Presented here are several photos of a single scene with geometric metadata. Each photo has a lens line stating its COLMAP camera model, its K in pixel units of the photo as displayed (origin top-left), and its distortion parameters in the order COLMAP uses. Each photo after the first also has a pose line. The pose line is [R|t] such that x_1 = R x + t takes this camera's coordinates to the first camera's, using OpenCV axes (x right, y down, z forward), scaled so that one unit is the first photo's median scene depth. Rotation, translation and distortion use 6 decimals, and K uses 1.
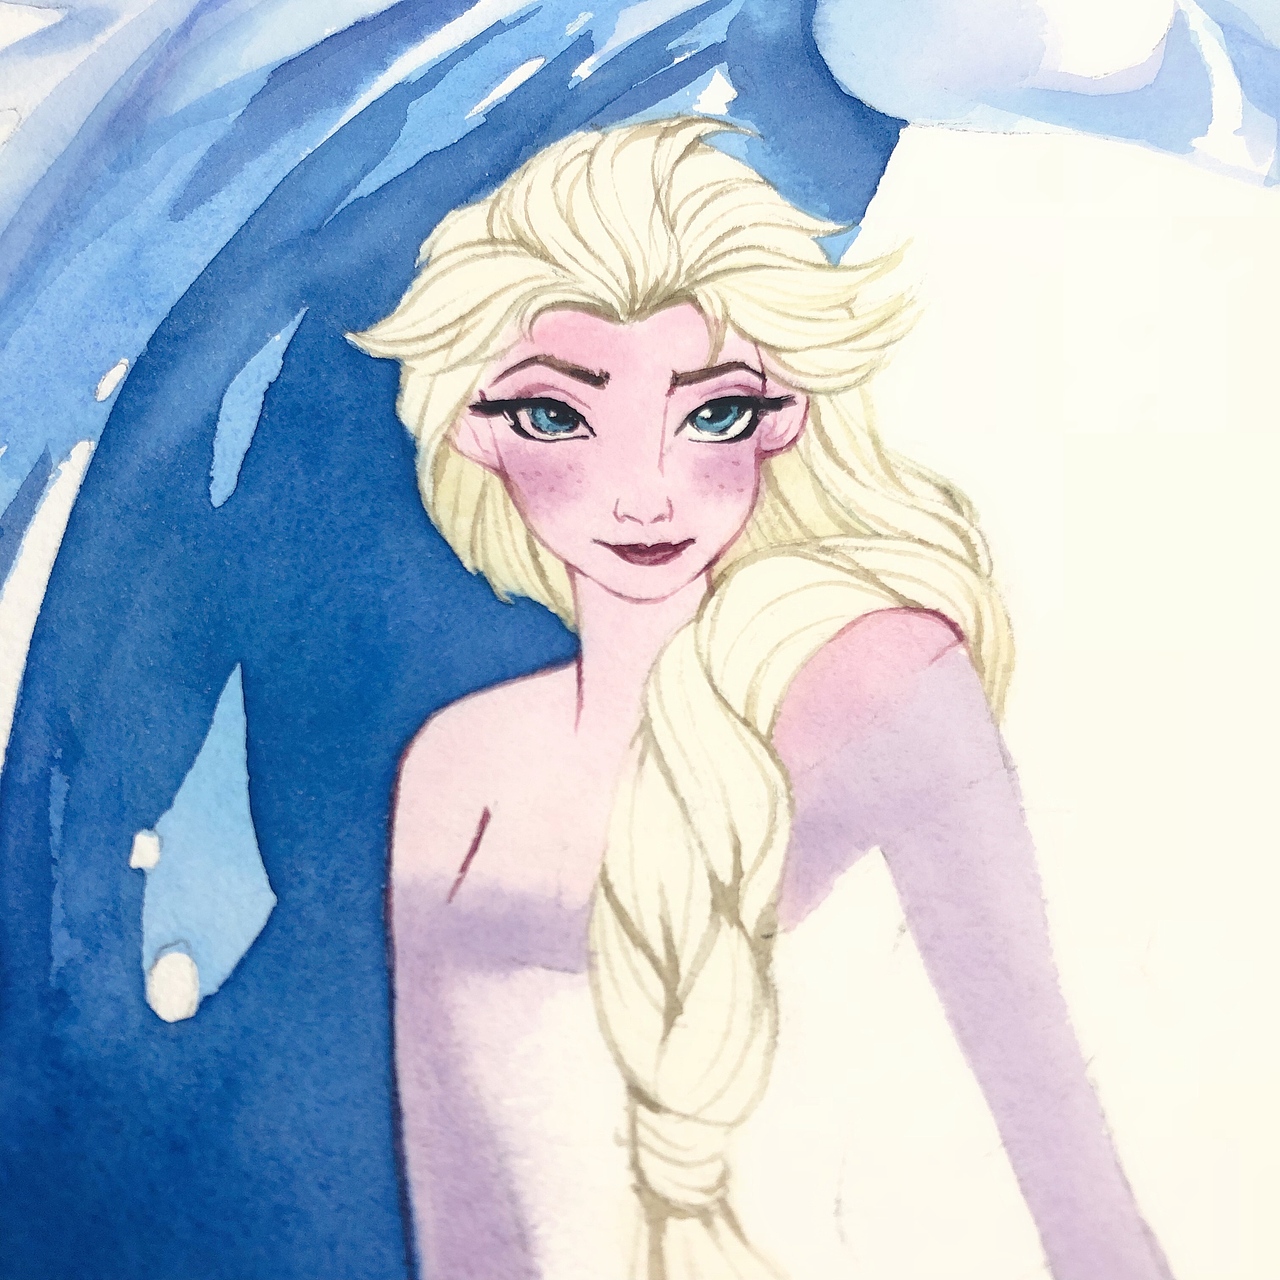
lens RADIAL K [[1412.8, 0, 637.6], [0, 1412.8, 649.9], [0, 0, 1]] dist [0.106334, -0.378464]
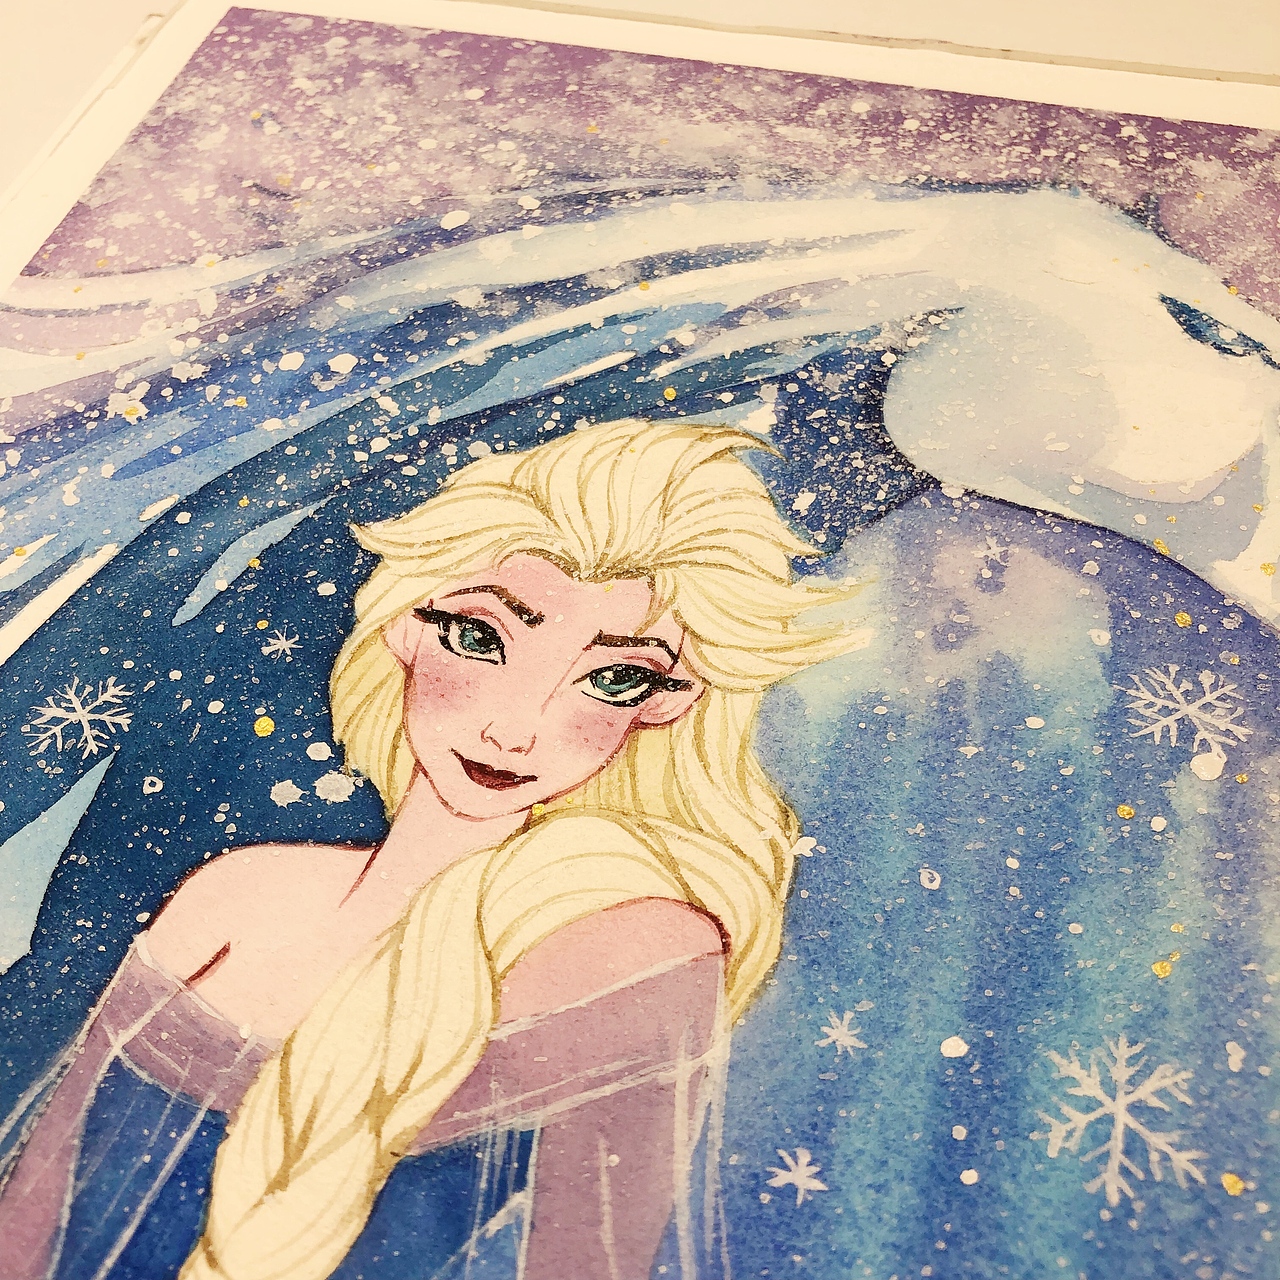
lens RADIAL K [[1412.8, 0, 637.6], [0, 1412.8, 649.9], [0, 0, 1]] dist [0.106334, -0.378464]
pose [[0.913945, 0.276055, -0.297486, 0.386150], [-0.332650, 0.929470, -0.159465, -0.023168], [0.232484, 0.244701, 0.941315, 0.003043]]
